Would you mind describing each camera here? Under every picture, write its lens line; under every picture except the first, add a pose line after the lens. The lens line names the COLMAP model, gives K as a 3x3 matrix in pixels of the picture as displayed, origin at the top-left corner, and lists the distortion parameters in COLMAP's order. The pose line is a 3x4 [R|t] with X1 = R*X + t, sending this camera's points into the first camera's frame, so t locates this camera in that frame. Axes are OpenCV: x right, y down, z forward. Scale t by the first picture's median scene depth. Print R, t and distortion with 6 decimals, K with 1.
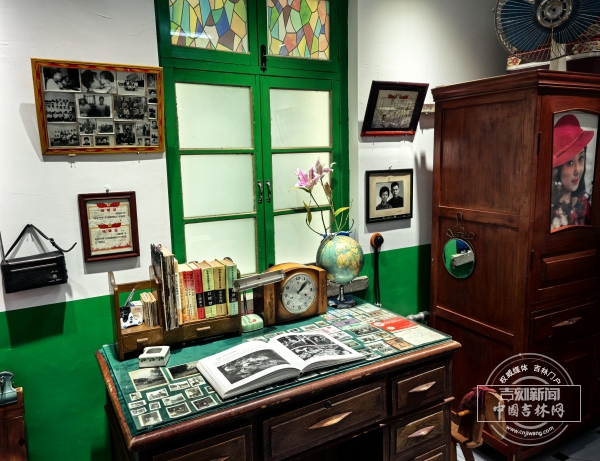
lens RADIAL K [[462.4, 0, 300.9], [0, 462.4, 227.0], [0, 0, 1]] dist [0.046098, -0.000487]
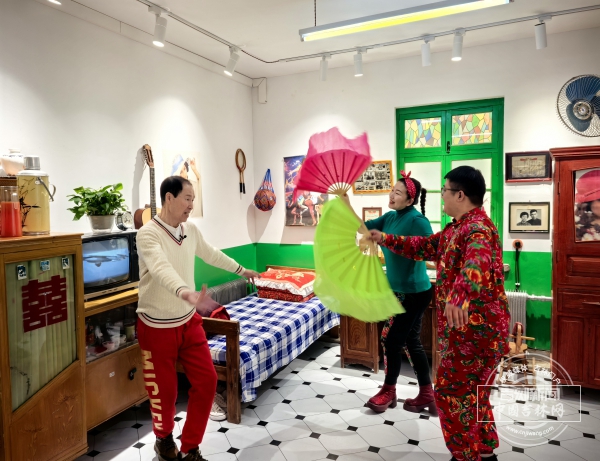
lens RADIAL K [[462.4, 0, 300.2], [0, 462.4, 229.5], [0, 0, 1]] dist [0.046098, -0.000487]
pose [[0.559160, 0.071876, -0.825938, 1.227986], [-0.124545, 0.992212, 0.002029, 0.078707], [0.819651, 0.101732, 0.563757, -0.651016]]
